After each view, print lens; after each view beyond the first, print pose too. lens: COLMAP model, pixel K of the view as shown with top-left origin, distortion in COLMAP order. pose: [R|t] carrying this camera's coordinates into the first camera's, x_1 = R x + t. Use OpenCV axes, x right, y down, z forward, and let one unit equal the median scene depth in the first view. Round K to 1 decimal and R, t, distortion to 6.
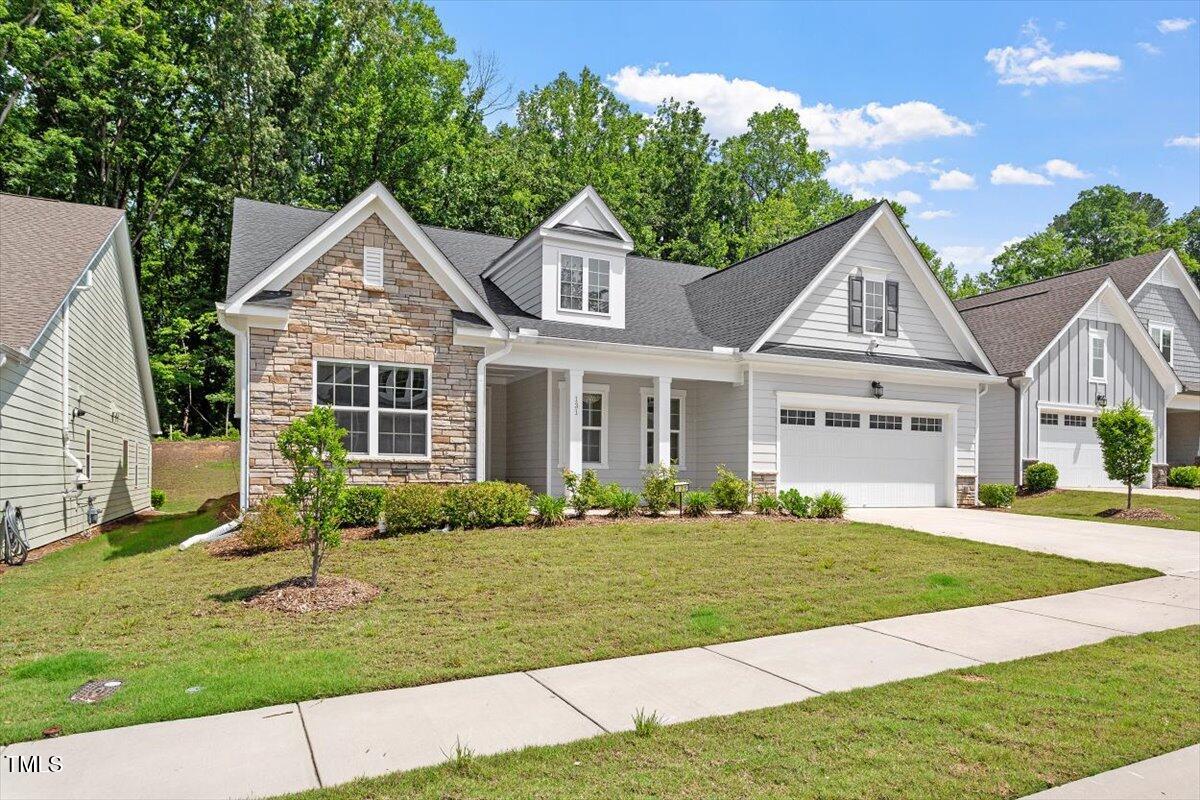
lens RADIAL K [[776.9, 0, 656.4], [0, 776.9, 479.2], [0, 0, 1]] dist [0.001467, 0.000832]
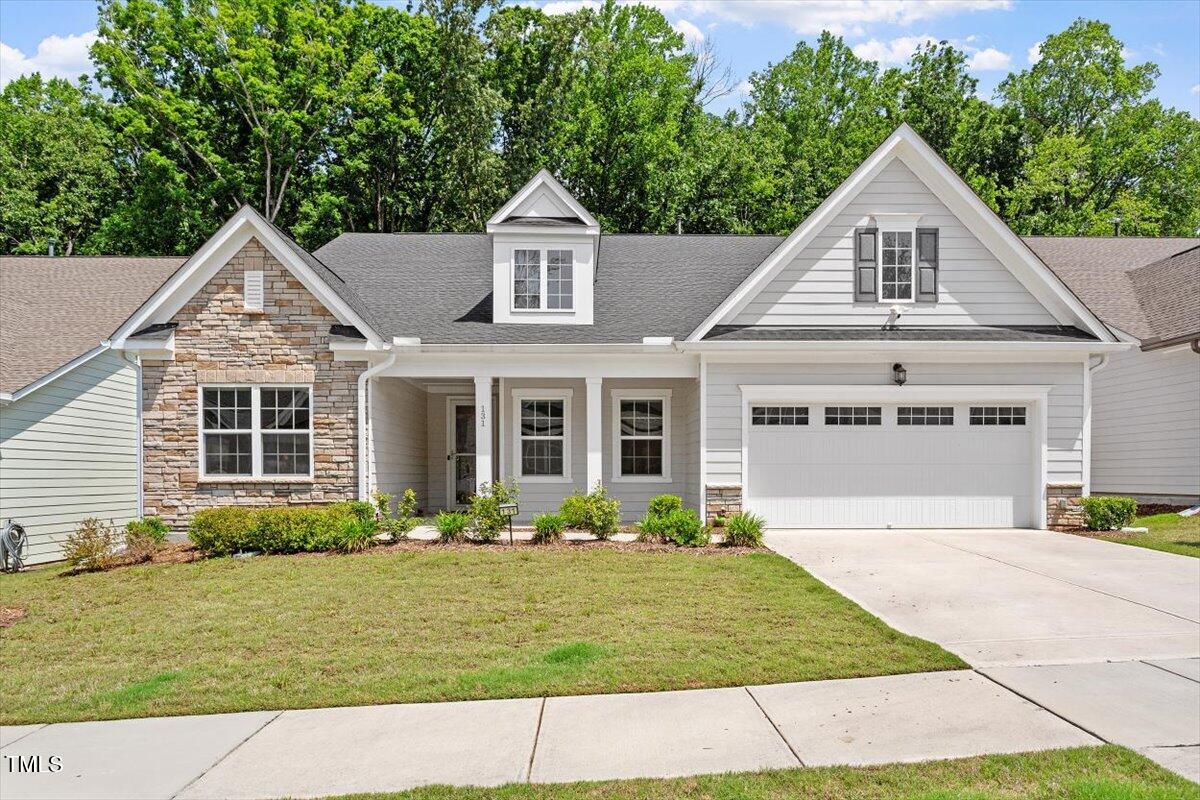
lens RADIAL K [[802.6, 0, 641.0], [0, 802.6, 488.8], [0, 0, 1]] dist [-0.001930, 0.001752]
pose [[0.912064, -0.006383, -0.409997, 0.409024], [0.011375, 0.999888, 0.009738, -0.015057], [0.409889, -0.013545, 0.912035, 0.197059]]
